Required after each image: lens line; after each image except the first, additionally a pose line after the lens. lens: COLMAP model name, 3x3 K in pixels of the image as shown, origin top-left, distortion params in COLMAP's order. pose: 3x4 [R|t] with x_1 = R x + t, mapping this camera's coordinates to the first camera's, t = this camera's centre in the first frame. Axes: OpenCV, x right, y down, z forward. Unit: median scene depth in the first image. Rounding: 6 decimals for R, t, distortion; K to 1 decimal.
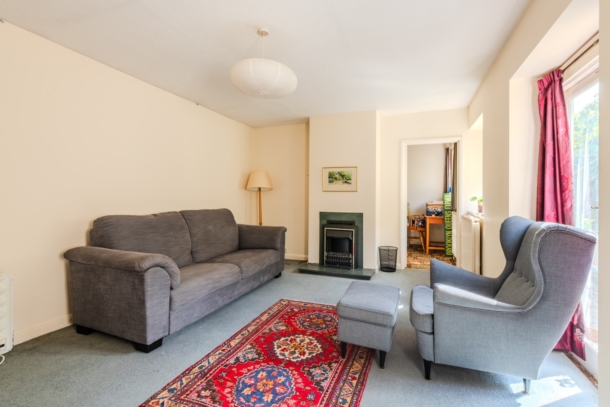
lens RADIAL K [[276.2, 0, 305.5], [0, 276.2, 194.5], [0, 0, 1]] dist [-0.000862, -0.000057]
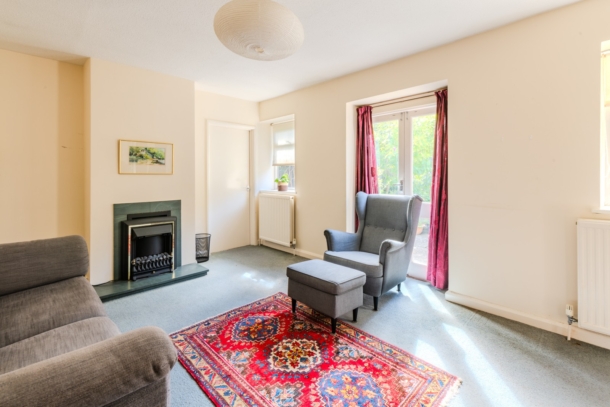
lens RADIAL K [[289.5, 0, 305.3], [0, 289.5, 173.9], [0, 0, 1]] dist [0.002277, 0.000172]
pose [[0.411322, -0.005978, 0.911470, -0.707927], [0.001047, 0.999981, 0.006086, -0.027069], [-0.911489, -0.001549, 0.411321, 0.484115]]
